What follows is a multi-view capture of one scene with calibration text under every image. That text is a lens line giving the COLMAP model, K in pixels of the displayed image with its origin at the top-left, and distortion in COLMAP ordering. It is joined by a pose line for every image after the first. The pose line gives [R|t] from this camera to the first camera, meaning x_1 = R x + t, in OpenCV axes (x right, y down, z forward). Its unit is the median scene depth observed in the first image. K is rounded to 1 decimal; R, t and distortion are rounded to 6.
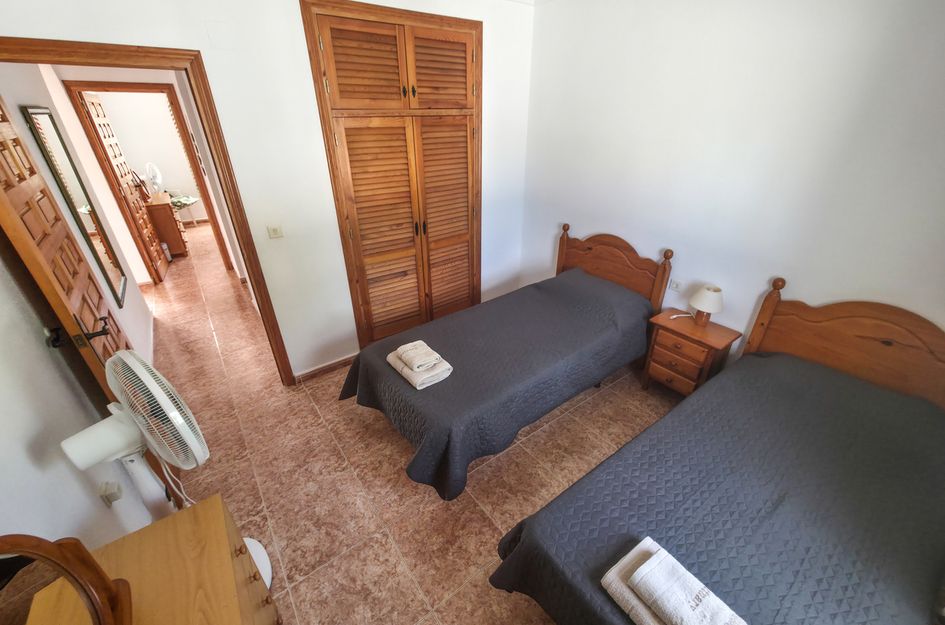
lens RADIAL K [[378.2, 0, 474.5], [0, 378.2, 319.6], [0, 0, 1]] dist [0.000851, 0.000287]
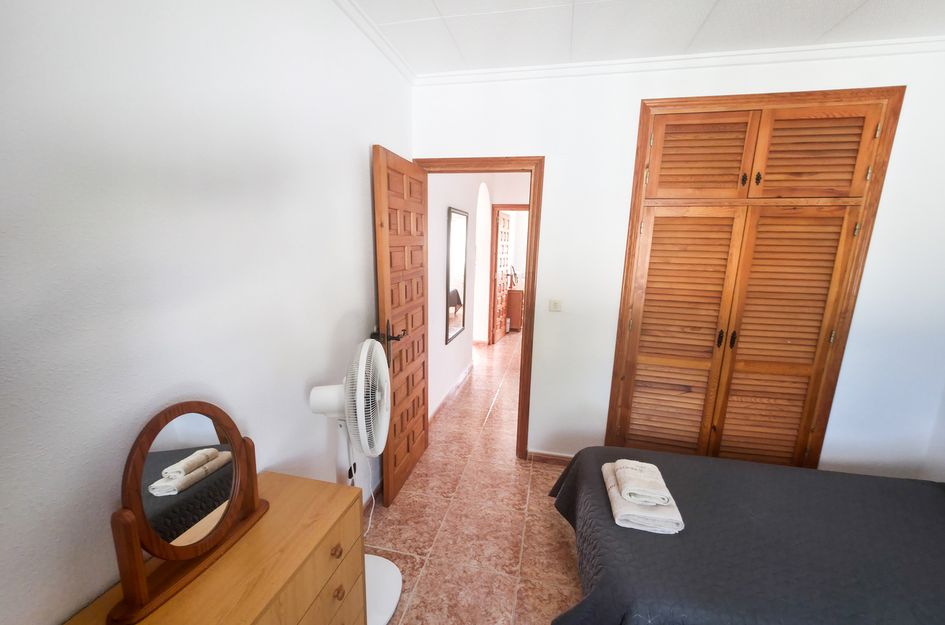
lens RADIAL K [[378.2, 0, 474.5], [0, 378.2, 319.6], [0, 0, 1]] dist [0.000851, 0.000287]
pose [[0.646510, 0.170614, -0.743583, 0.097265], [-0.389506, 0.911885, -0.129427, 0.022589], [0.655980, 0.373306, 0.655998, 0.155206]]
